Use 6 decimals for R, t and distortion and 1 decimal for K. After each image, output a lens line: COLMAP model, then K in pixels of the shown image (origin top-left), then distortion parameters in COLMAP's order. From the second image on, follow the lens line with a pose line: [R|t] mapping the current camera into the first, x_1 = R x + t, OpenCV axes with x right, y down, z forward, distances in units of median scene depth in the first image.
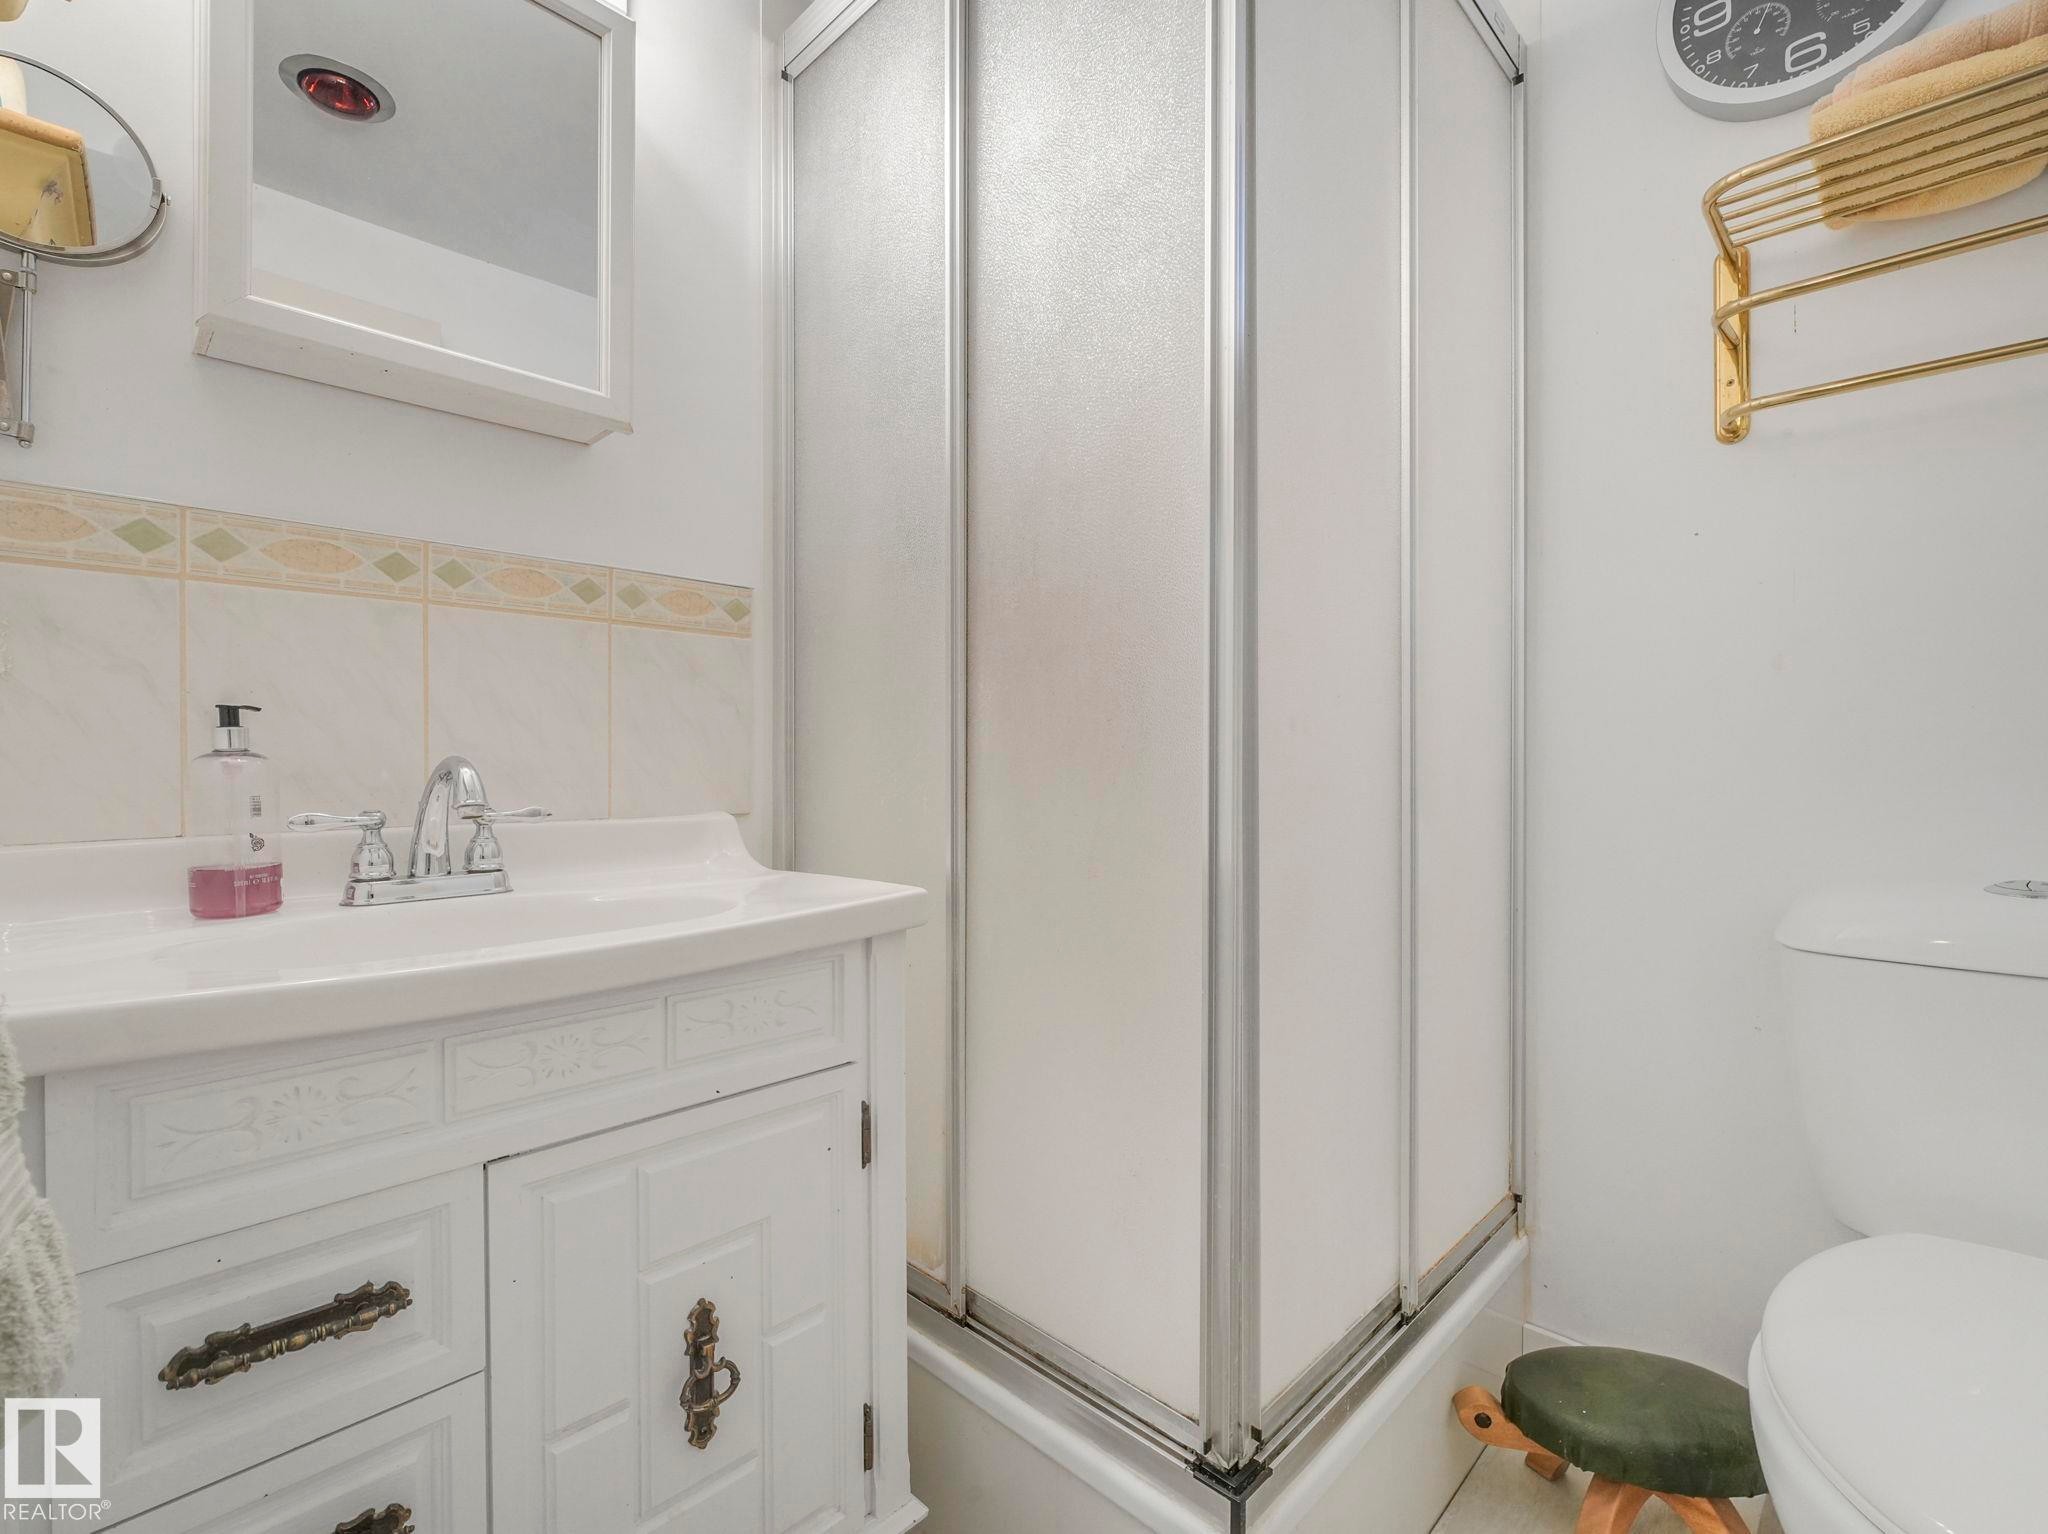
lens RADIAL K [[940.2, 0, 1024.4], [0, 940.2, 760.8], [0, 0, 1]] dist [-0.001135, 0.001682]
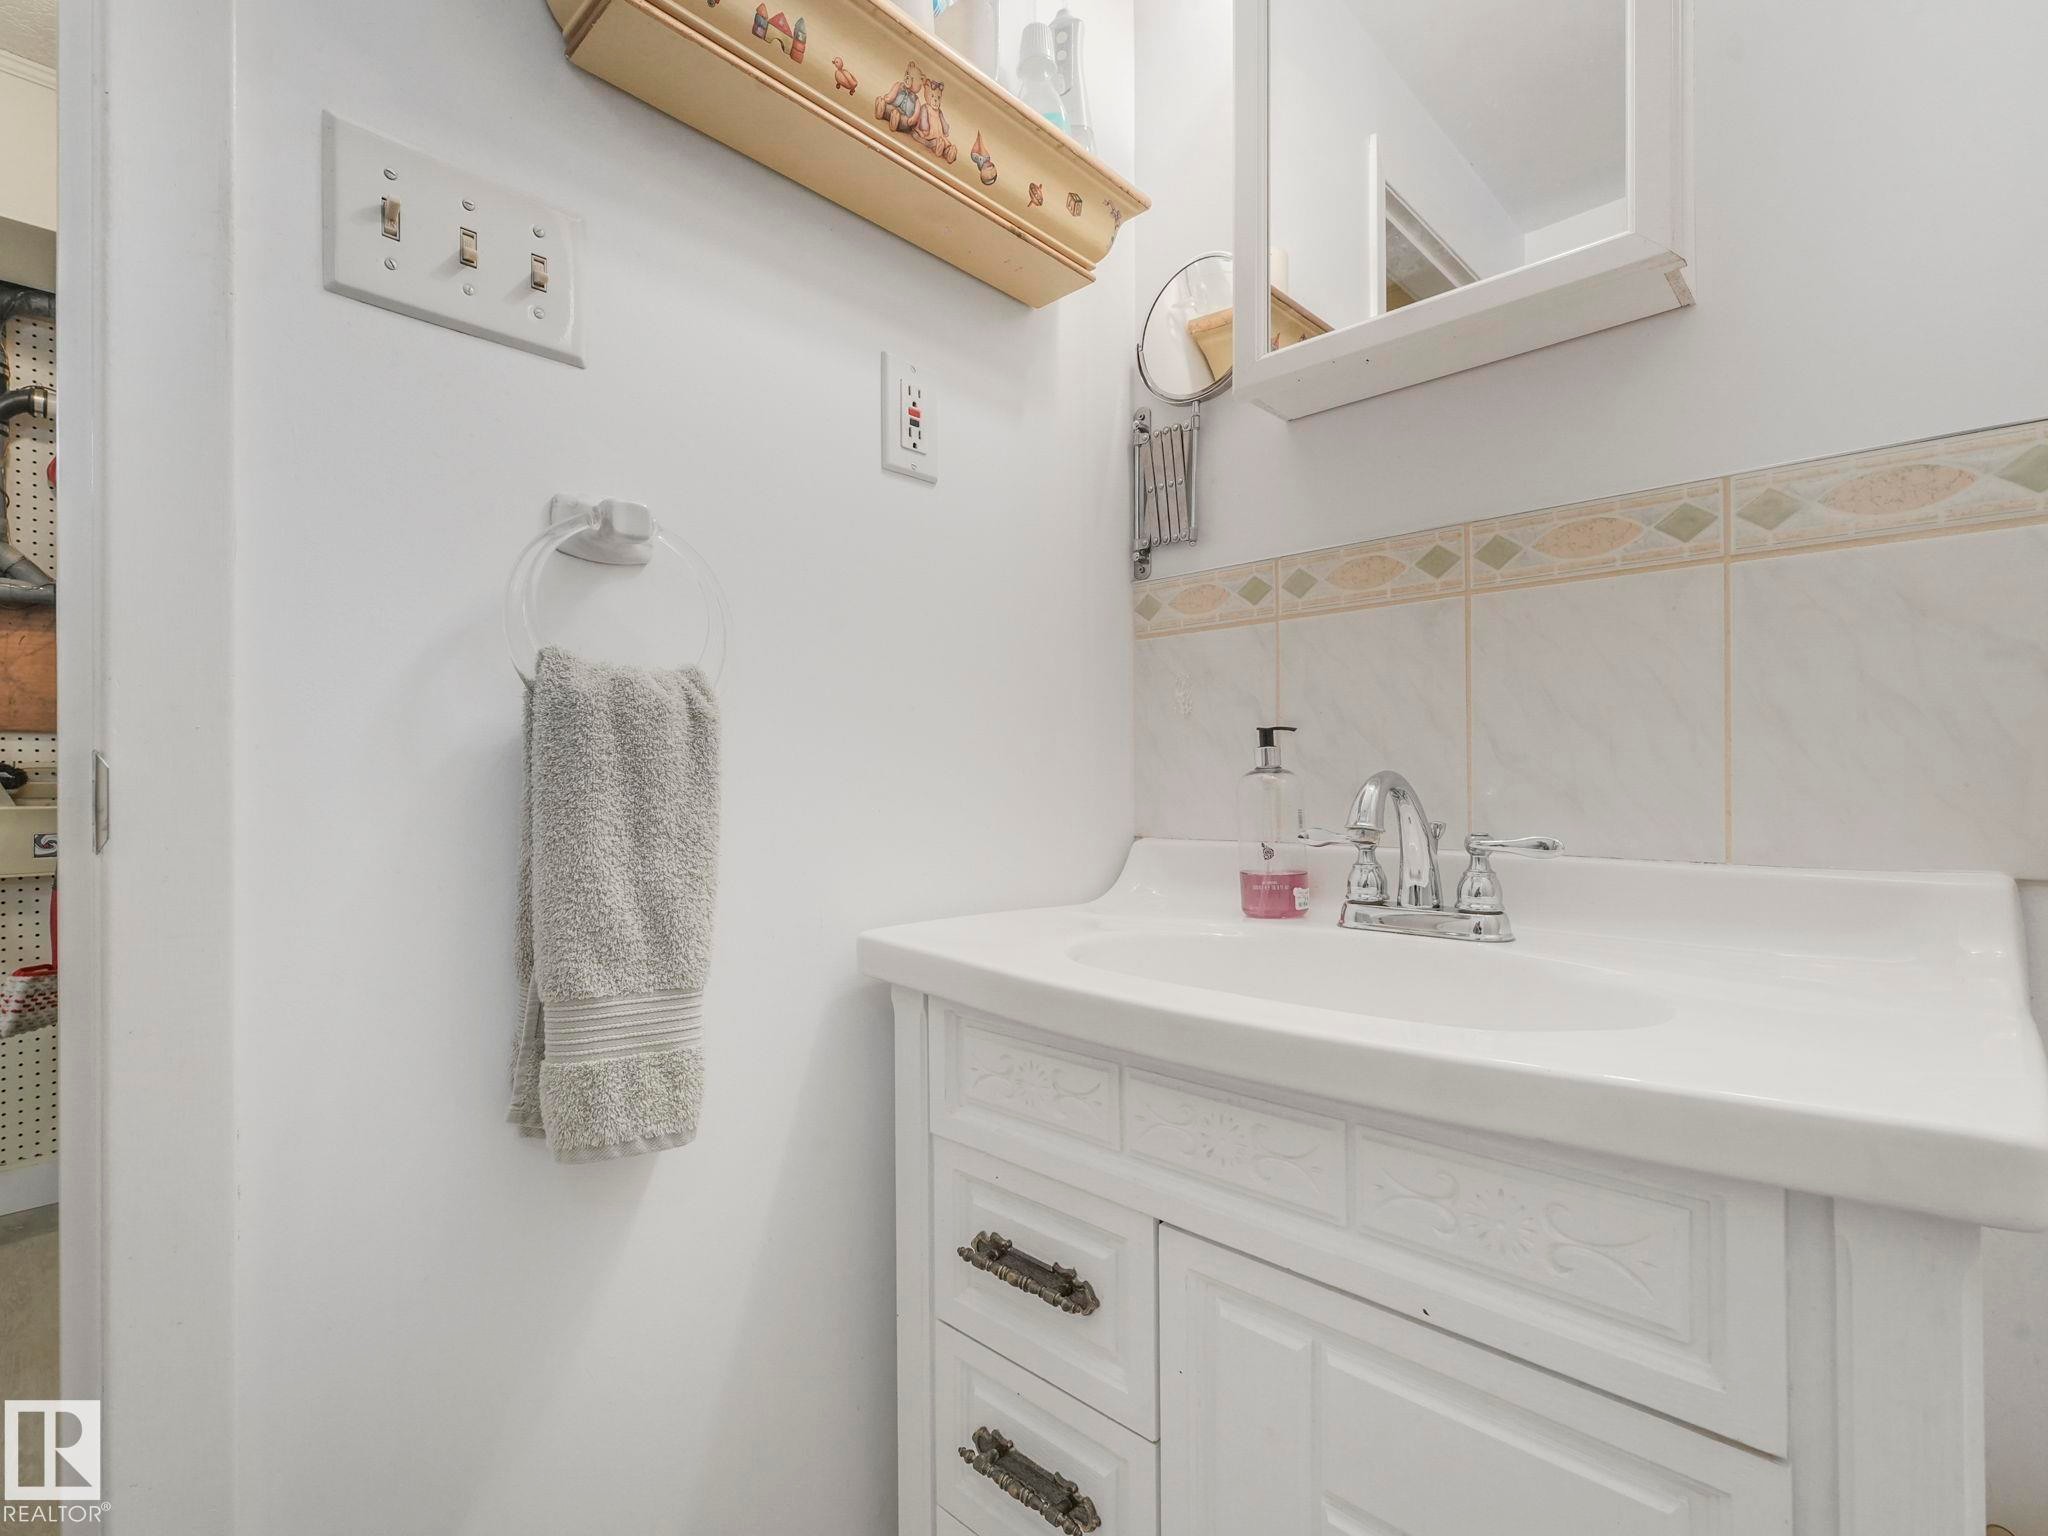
lens RADIAL K [[940.2, 0, 1028.3], [0, 940.2, 783.6], [0, 0, 1]] dist [-0.001135, 0.001682]
pose [[0.026660, 0.005207, -0.999631, 0.248988], [0.005022, 0.999973, 0.005343, 0.000150], [0.999632, -0.005162, 0.026633, 0.642084]]
